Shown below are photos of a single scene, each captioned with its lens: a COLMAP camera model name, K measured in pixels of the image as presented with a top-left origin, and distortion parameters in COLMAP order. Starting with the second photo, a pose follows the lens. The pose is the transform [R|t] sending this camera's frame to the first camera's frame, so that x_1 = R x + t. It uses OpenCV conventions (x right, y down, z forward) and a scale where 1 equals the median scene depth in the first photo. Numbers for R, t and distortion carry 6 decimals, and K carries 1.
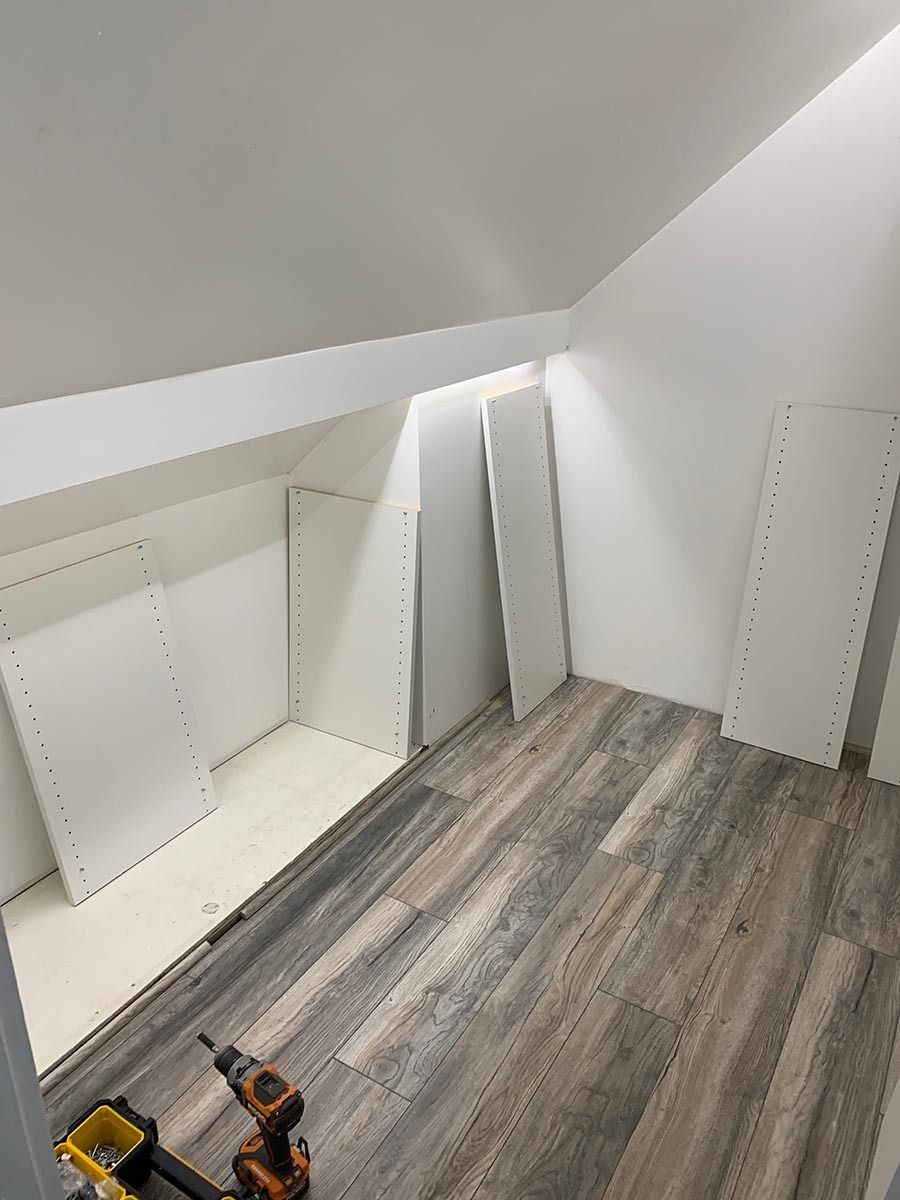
lens RADIAL K [[921.0, 0, 447.2], [0, 921.0, 601.0], [0, 0, 1]] dist [0.031531, -0.005104]
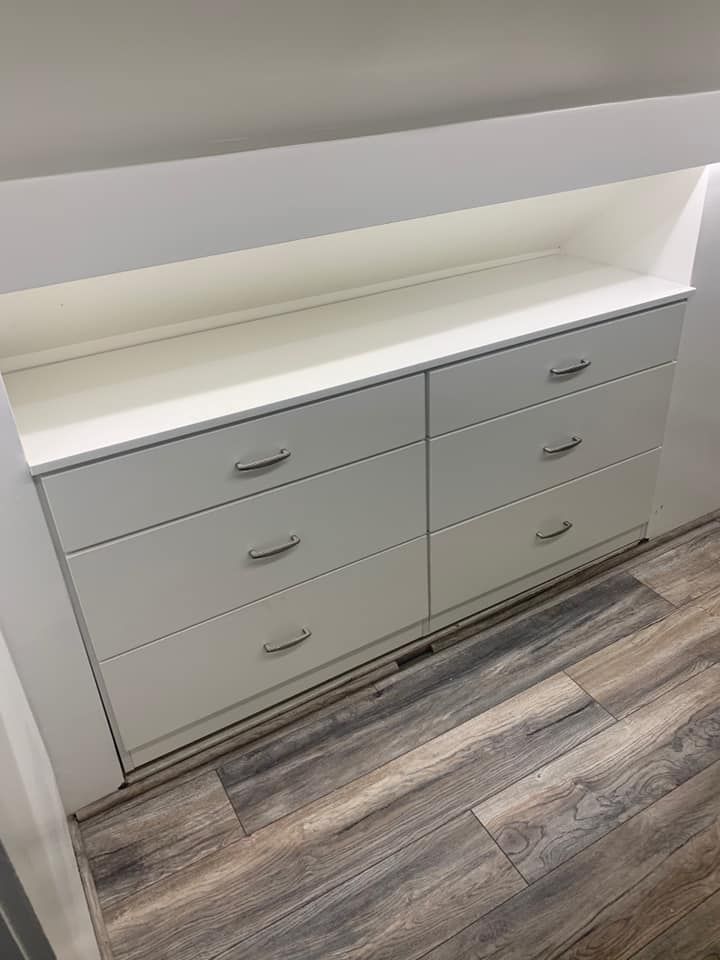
lens RADIAL K [[736.8, 0, 365.2], [0, 736.8, 477.9], [0, 0, 1]] dist [0.031531, -0.005104]
pose [[0.881649, 0.214670, -0.420252, 0.043385], [-0.144836, 0.970654, 0.191971, -0.024840], [0.449129, -0.108383, 0.886869, 0.202529]]
